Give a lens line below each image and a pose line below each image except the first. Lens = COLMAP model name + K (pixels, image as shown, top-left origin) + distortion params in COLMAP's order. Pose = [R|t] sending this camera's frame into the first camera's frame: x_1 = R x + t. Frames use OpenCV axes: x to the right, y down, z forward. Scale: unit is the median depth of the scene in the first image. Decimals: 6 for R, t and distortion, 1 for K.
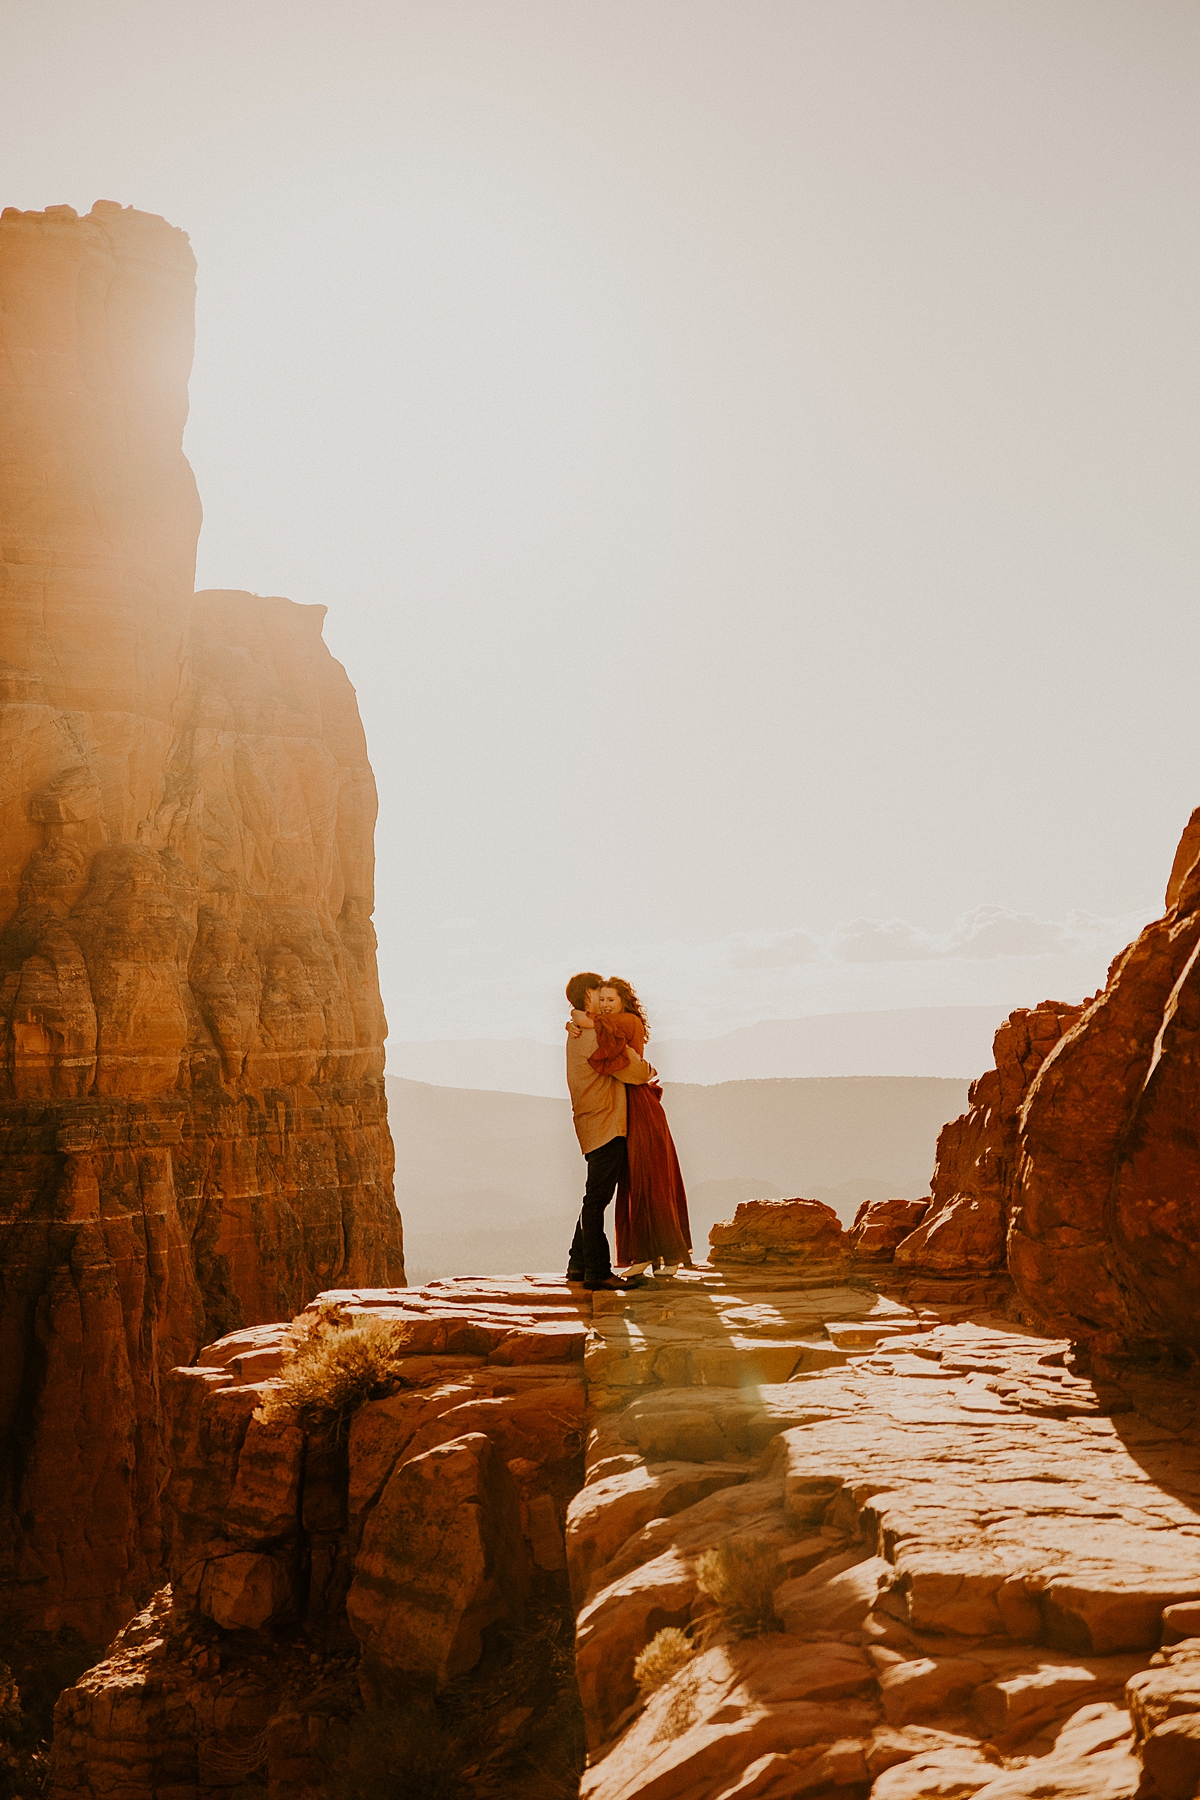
lens RADIAL K [[3095.7, 0, 589.9], [0, 3095.7, 895.3], [0, 0, 1]] dist [0.192966, 0.000000]
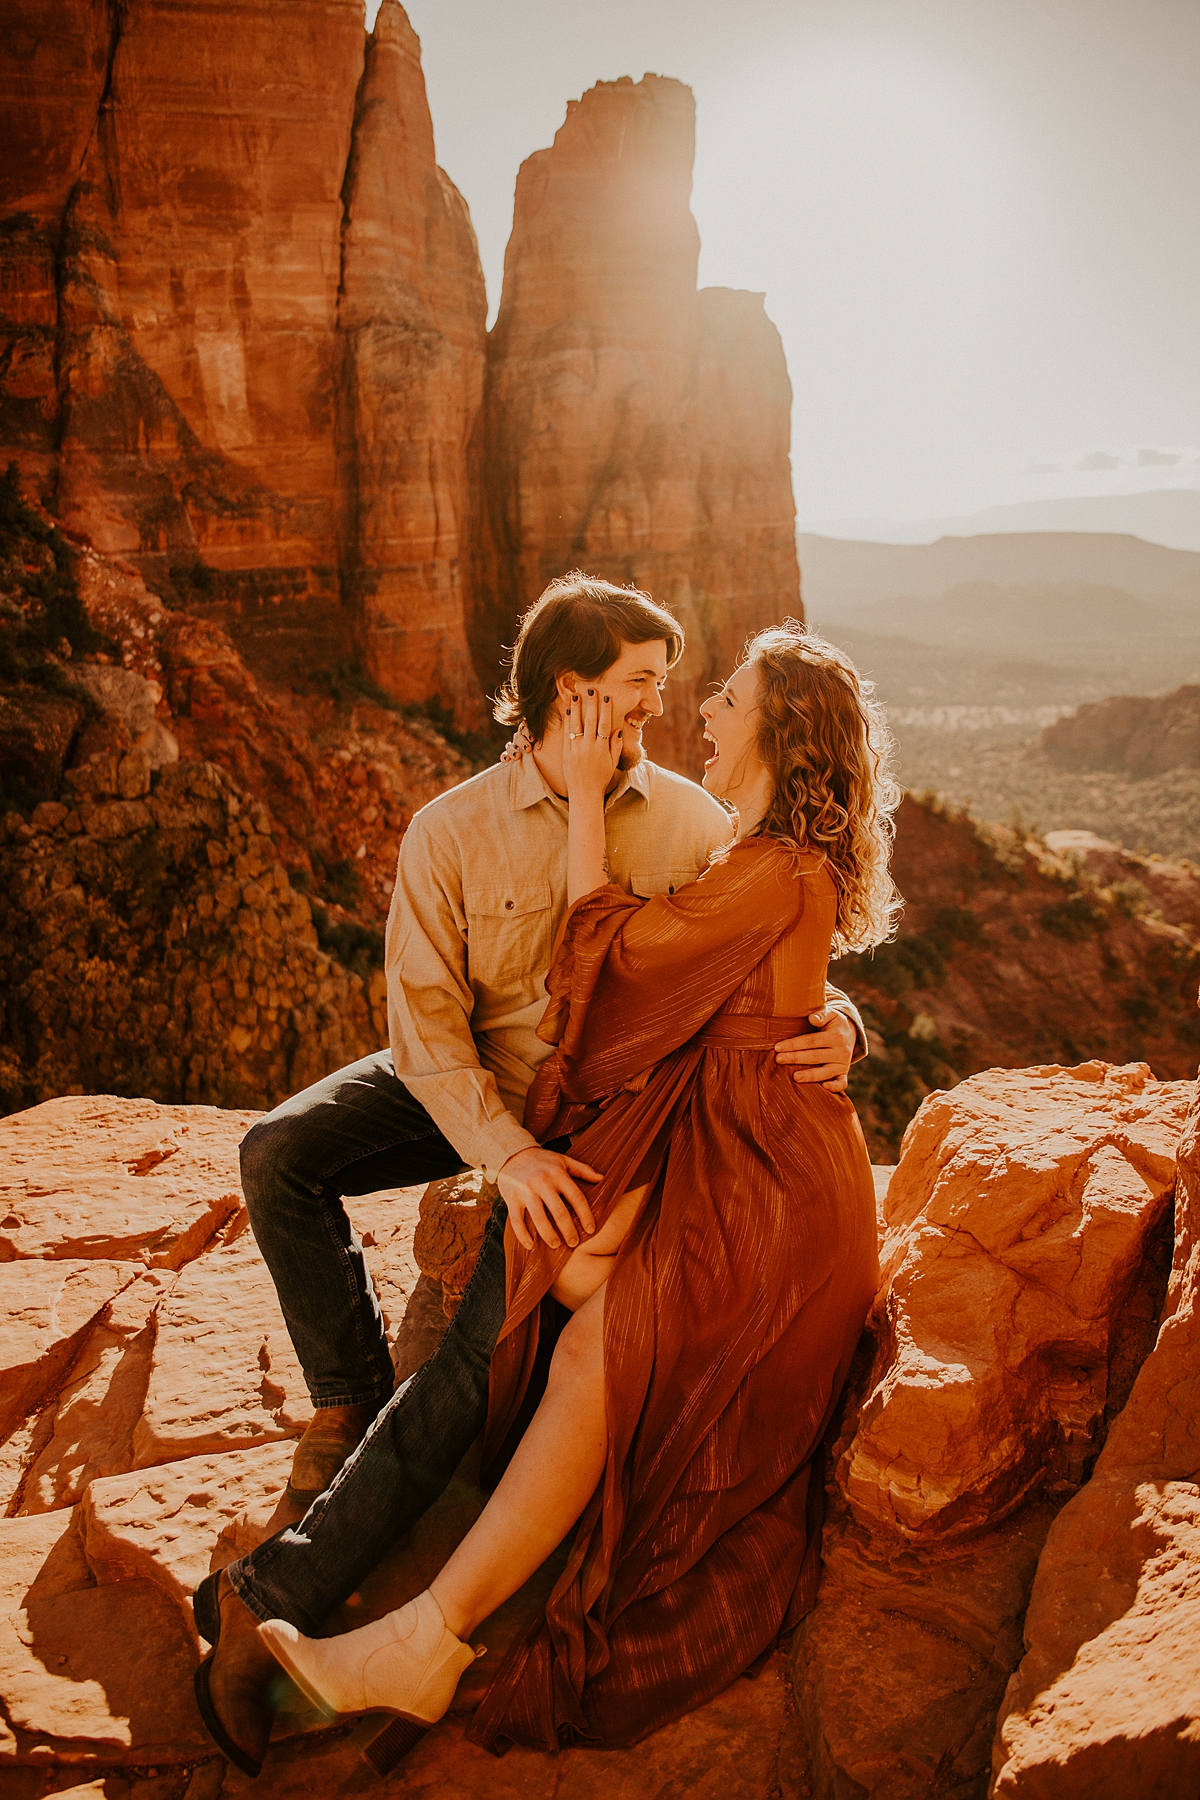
lens RADIAL K [[1404.1, 0, 592.9], [0, 1404.1, 901.2], [0, 0, 1]] dist [-0.093958, 0.079083]
pose [[0.976622, 0.030669, -0.212767, 0.006484], [0.036892, 0.951174, 0.306444, 0.002385], [0.211776, -0.307129, 0.927805, 0.068123]]
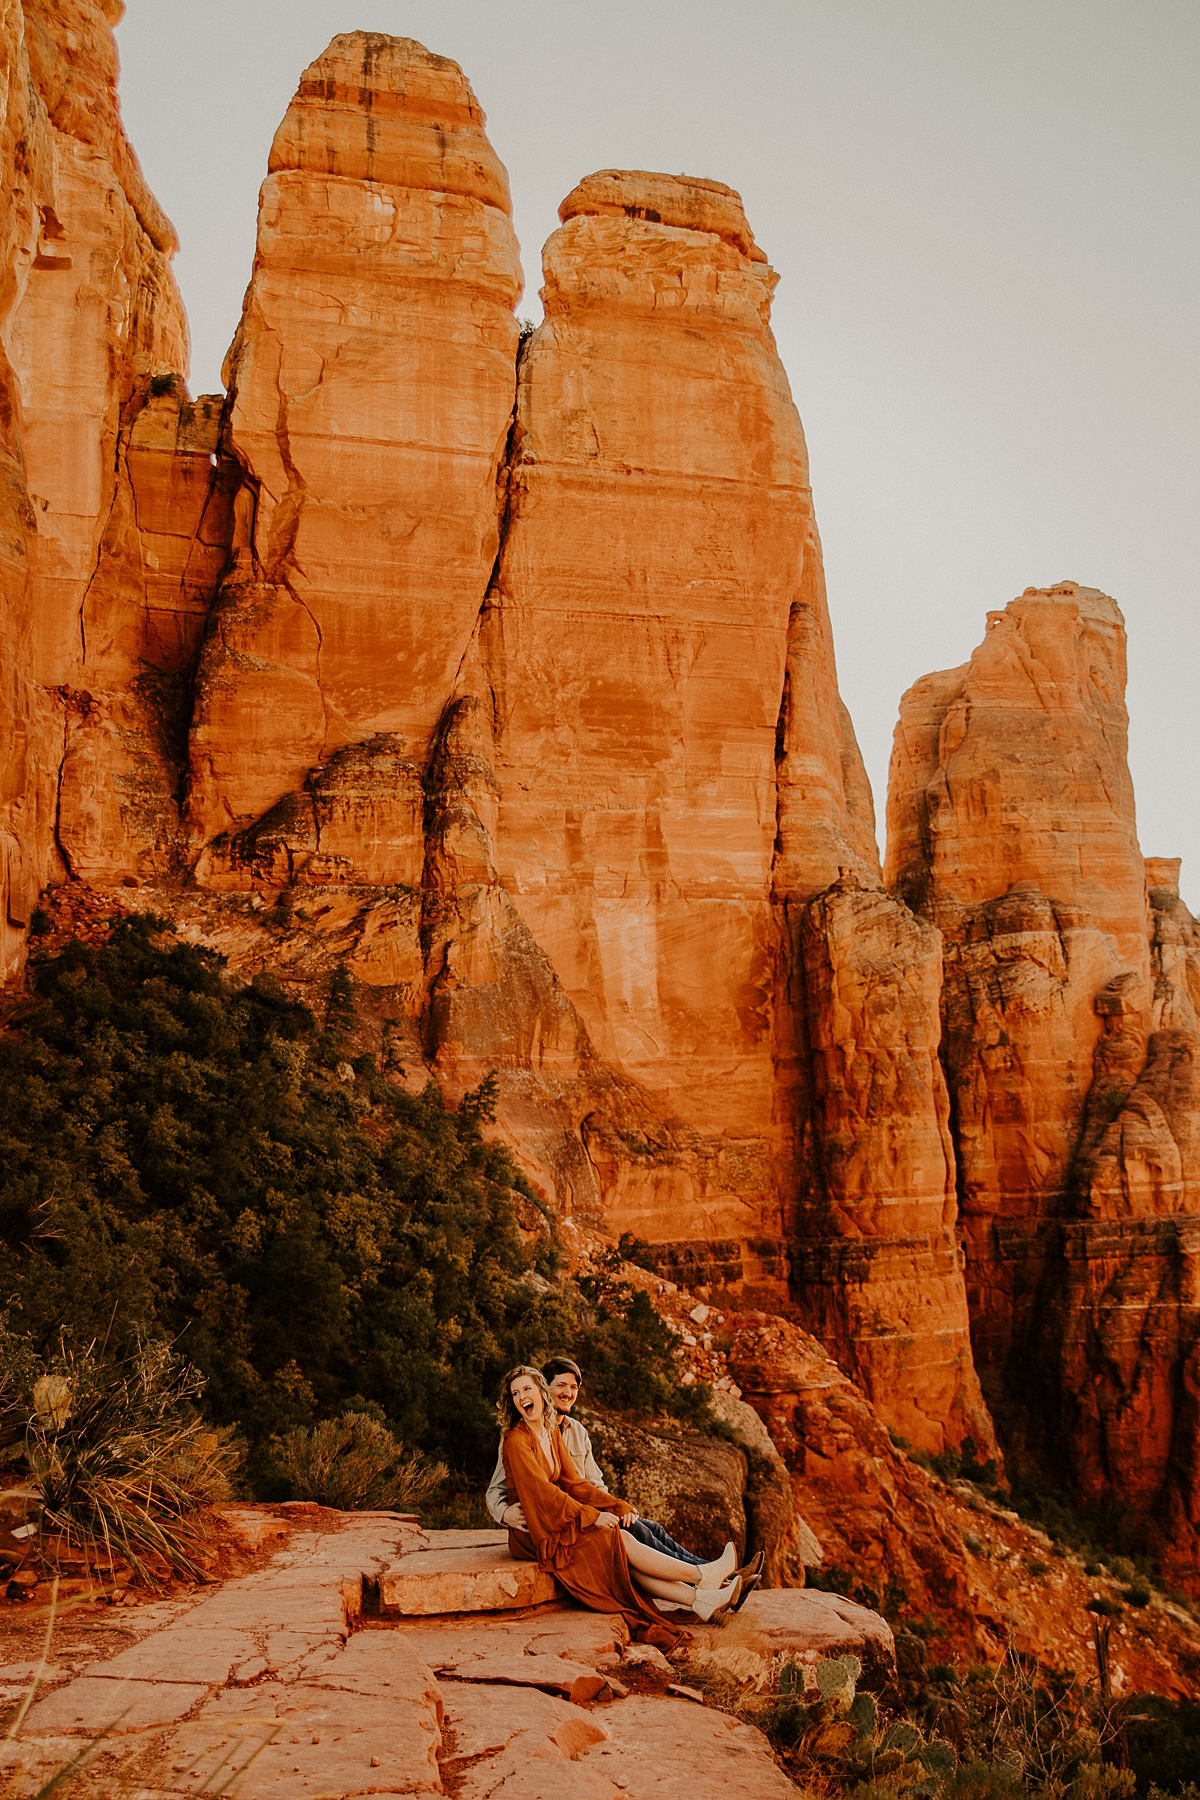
lens RADIAL K [[2094.4, 0, 650.2], [0, 2094.4, 899.9], [0, 0, 1]] dist [-0.012099, 0.000000]
pose [[0.987292, -0.057731, -0.148057, -0.237394], [0.044256, 0.994706, -0.092746, 0.003200], [0.152628, 0.085015, 0.984620, 0.050918]]
